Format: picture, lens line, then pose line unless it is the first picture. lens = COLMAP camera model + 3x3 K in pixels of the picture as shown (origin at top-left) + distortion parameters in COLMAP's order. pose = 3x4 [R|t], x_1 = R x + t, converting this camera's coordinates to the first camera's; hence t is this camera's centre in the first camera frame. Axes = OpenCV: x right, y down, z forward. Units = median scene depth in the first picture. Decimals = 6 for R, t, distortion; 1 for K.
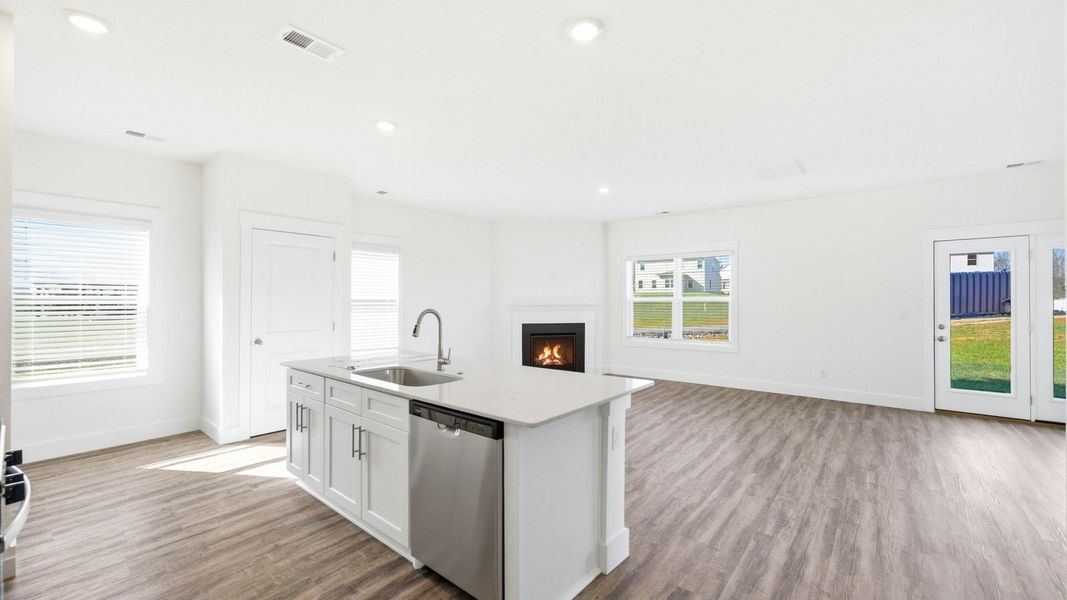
lens RADIAL K [[421.8, 0, 533.9], [0, 421.8, 299.4], [0, 0, 1]] dist [-0.002497, -0.000273]
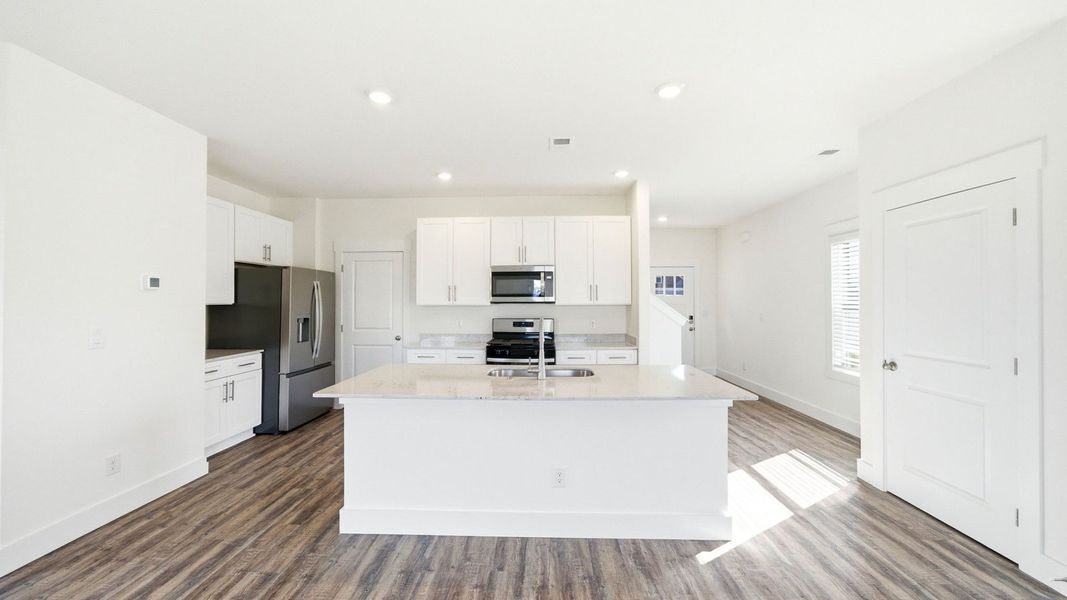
lens RADIAL K [[421.8, 0, 538.1], [0, 421.8, 297.1], [0, 0, 1]] dist [-0.002497, -0.000273]
pose [[-0.797767, -0.002259, -0.602962, 0.312447], [0.003037, 0.999965, -0.007763, -0.012552], [0.602958, -0.008024, -0.797732, 1.440033]]
